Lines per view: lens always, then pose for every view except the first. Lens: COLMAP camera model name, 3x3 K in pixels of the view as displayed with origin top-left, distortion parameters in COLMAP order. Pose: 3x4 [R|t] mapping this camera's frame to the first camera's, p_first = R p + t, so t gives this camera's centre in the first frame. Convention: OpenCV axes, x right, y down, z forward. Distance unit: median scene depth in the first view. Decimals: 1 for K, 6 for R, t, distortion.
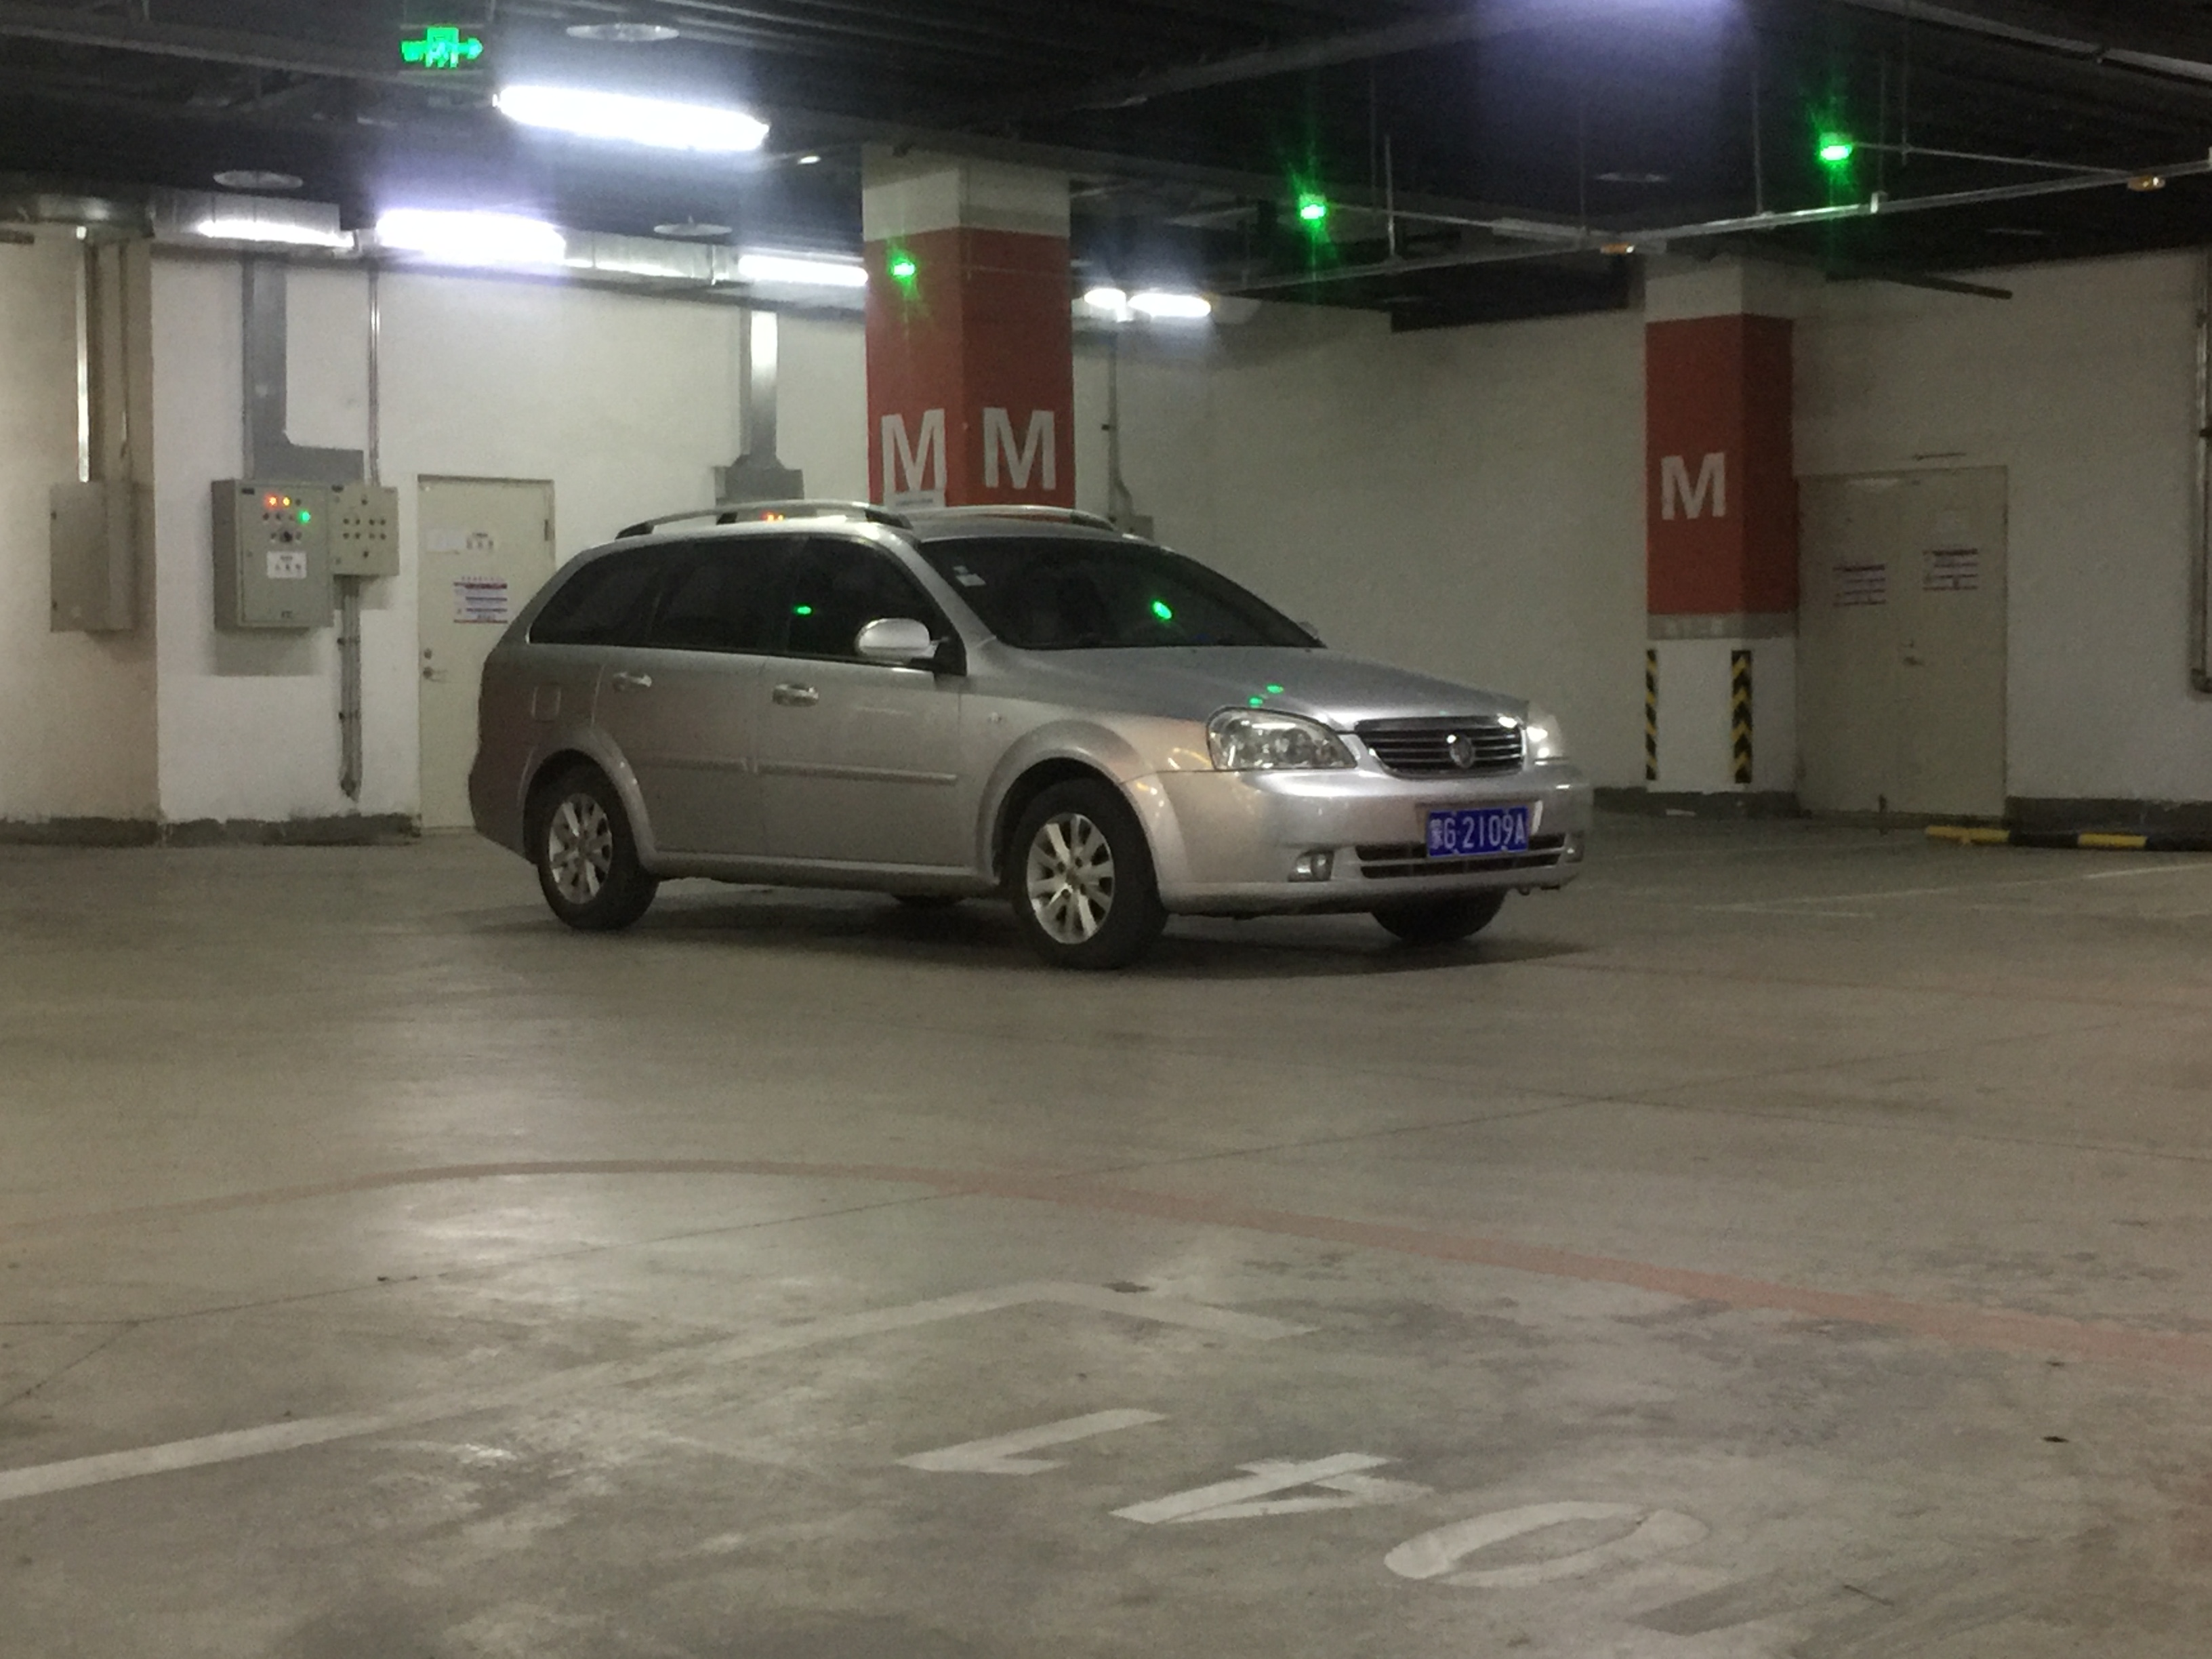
lens RADIAL K [[3472.3, 0, 1105.3], [0, 3472.3, 826.7], [0, 0, 1]] dist [-0.065148, 0.000000]
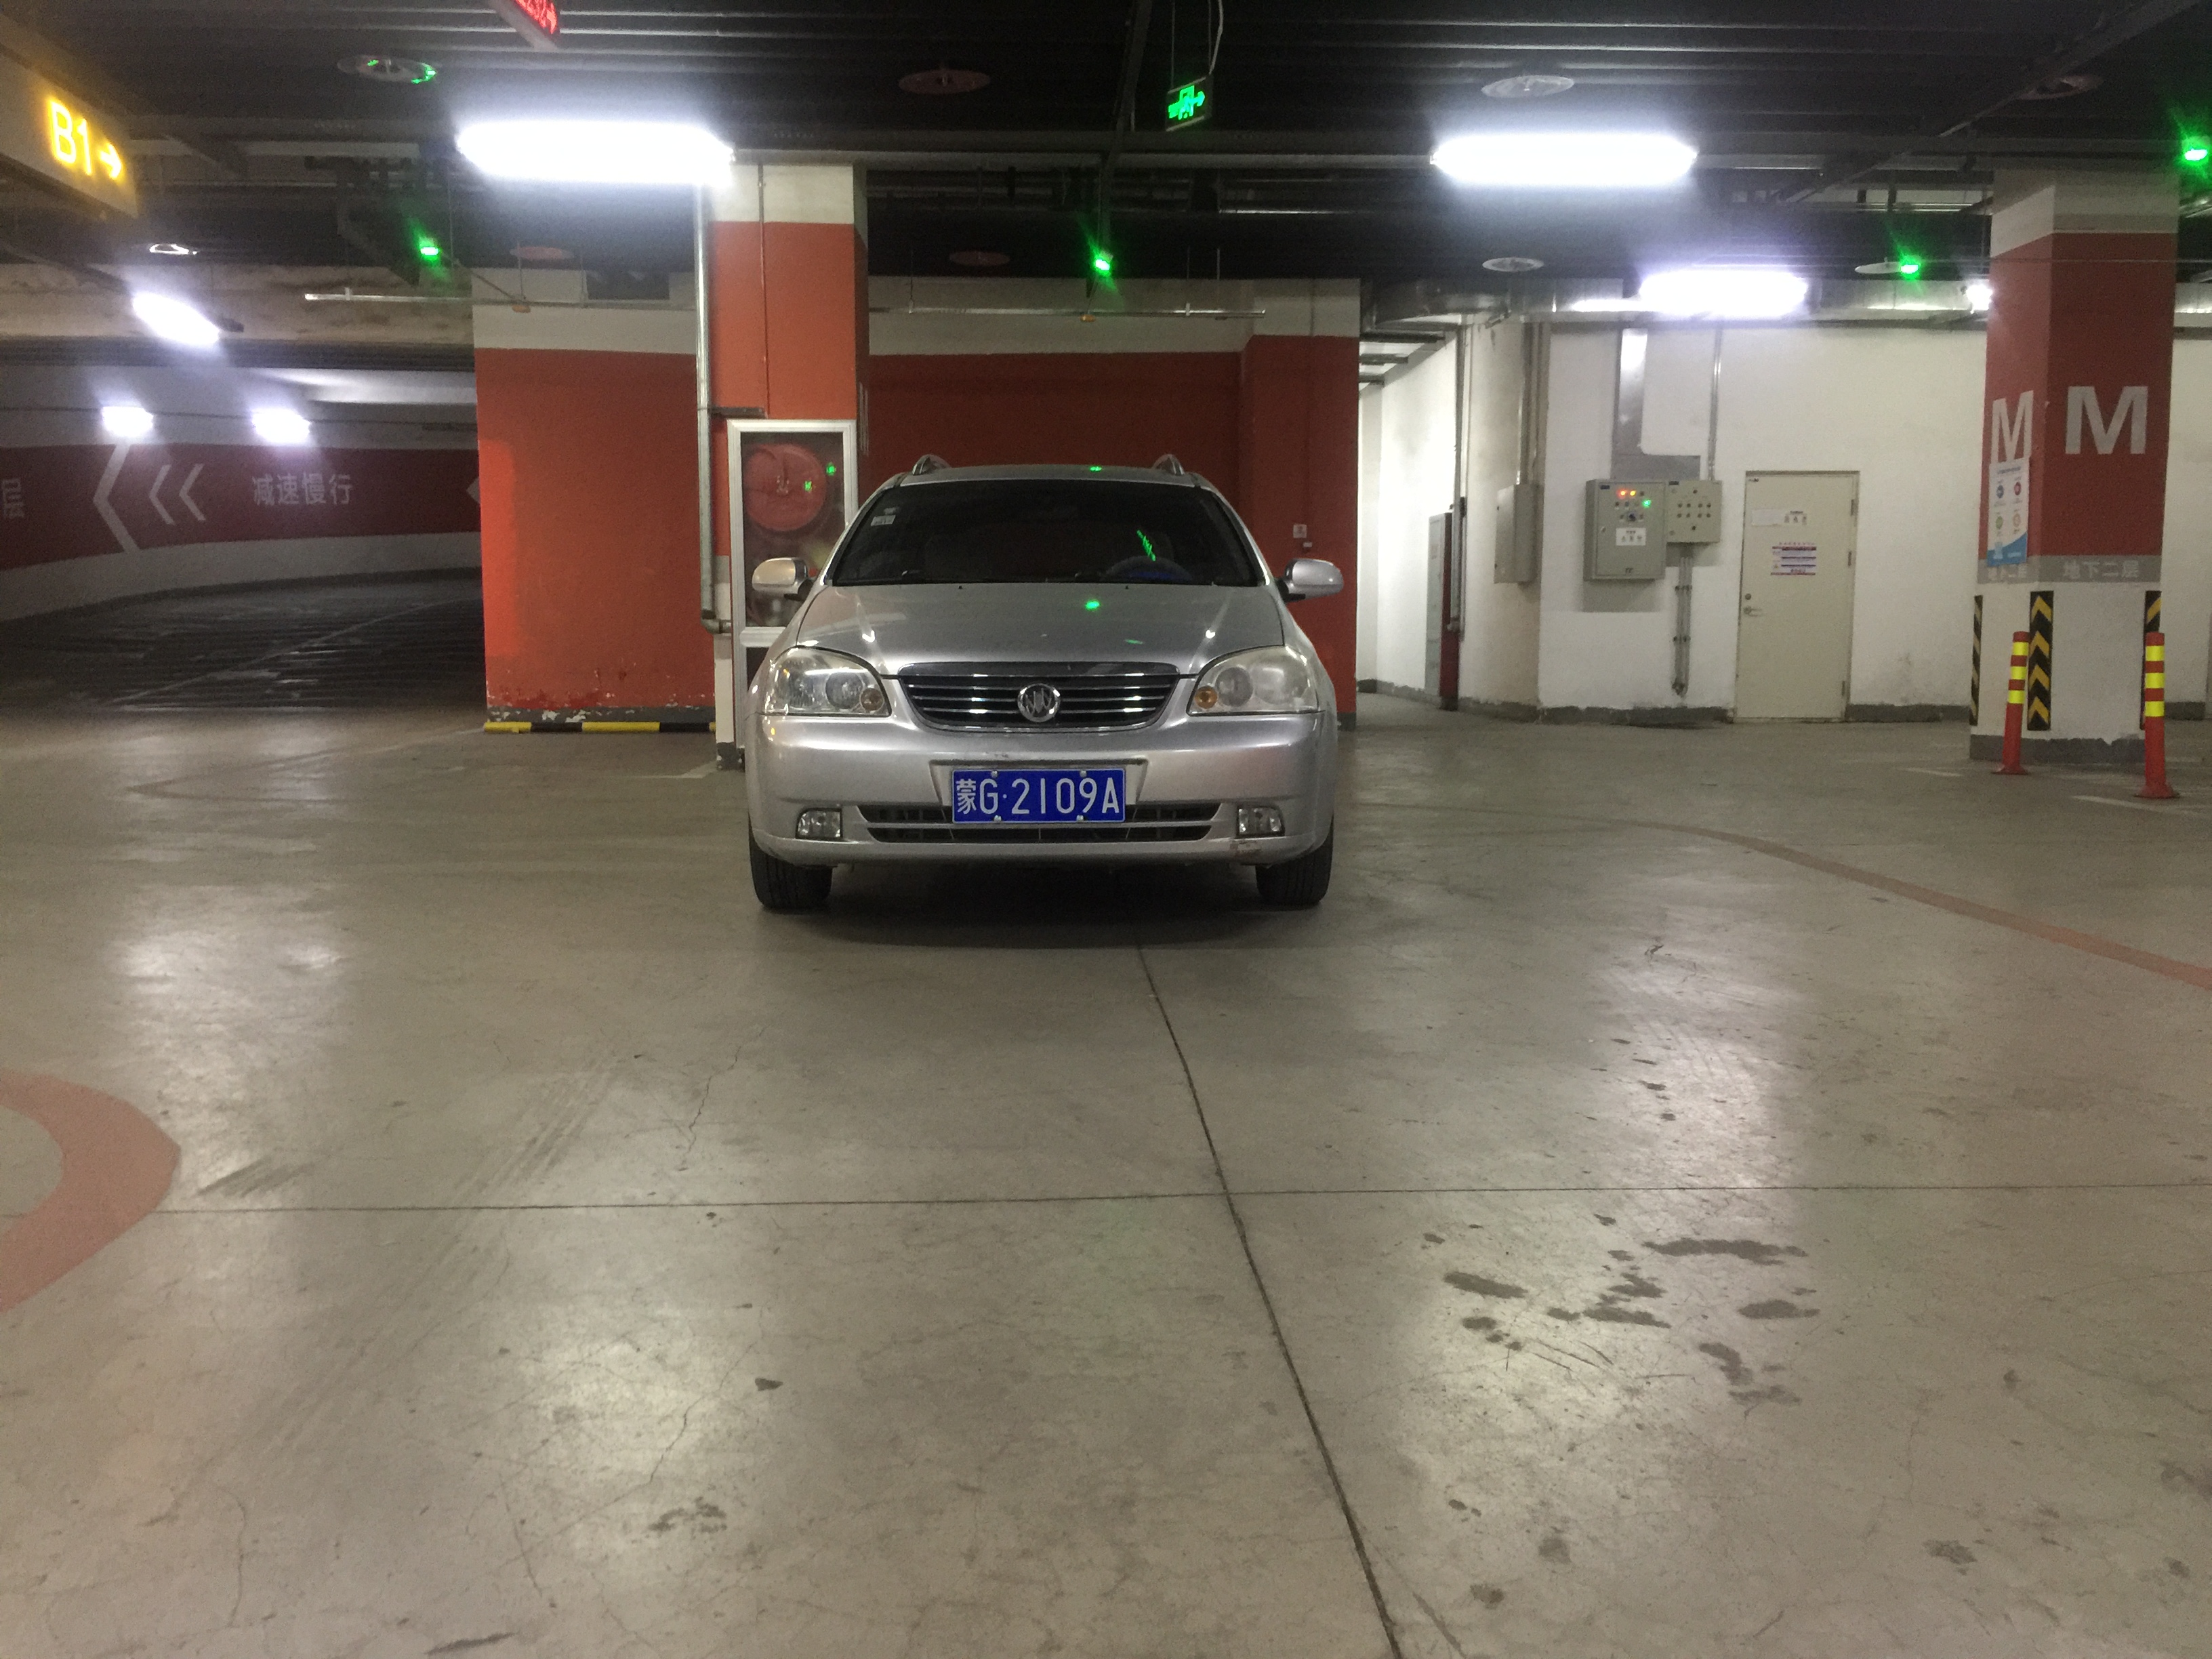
lens RADIAL K [[1891.2, 0, 1102.5], [0, 1891.2, 832.3], [0, 0, 1]] dist [0.045676, 0.004848]
pose [[0.729315, 0.081700, -0.679283, 0.161408], [-0.032760, 0.995876, 0.084605, -0.011030], [0.683393, -0.039450, 0.728984, 0.245466]]
